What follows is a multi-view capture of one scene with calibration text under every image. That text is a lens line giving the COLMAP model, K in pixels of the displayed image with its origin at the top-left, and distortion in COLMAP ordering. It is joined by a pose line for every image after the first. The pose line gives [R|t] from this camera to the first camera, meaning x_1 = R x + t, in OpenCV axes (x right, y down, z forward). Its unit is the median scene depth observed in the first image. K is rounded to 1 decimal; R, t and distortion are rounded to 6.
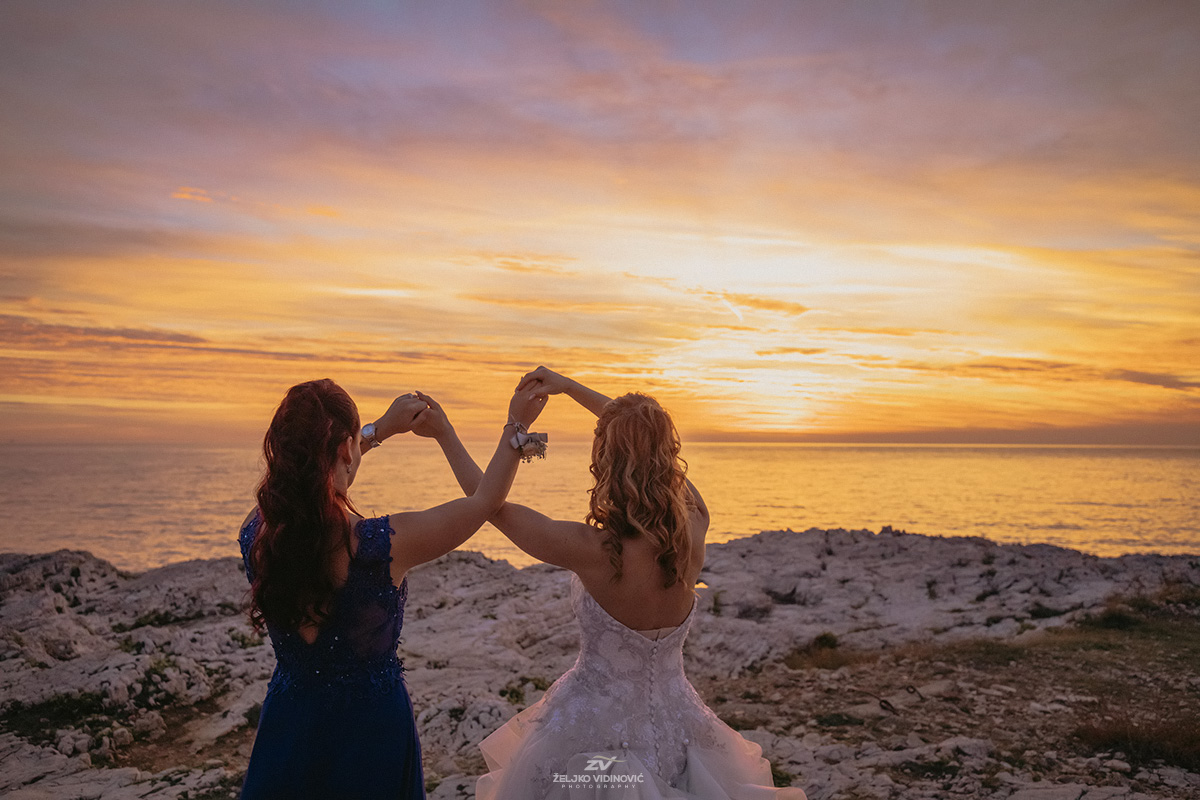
lens RADIAL K [[963.9, 0, 601.1], [0, 963.9, 399.9], [0, 0, 1]] dist [0.014904, 0.008609]
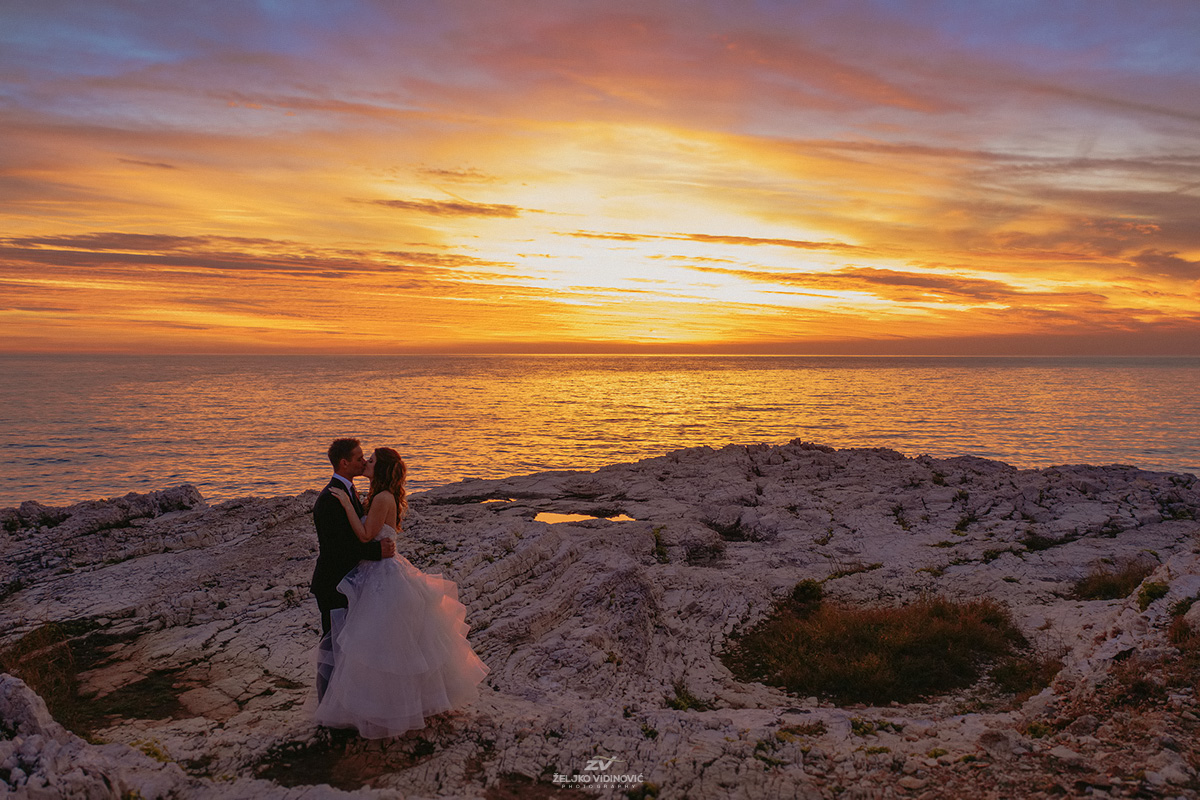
lens RADIAL K [[986.0, 0, 598.4], [0, 986.0, 400.2], [0, 0, 1]] dist [-0.007341, -0.002942]
pose [[0.989525, -0.008925, 0.144089, -0.047123], [-0.004257, 0.995849, 0.090920, 0.016562], [-0.144302, -0.090581, 0.985379, 0.202671]]
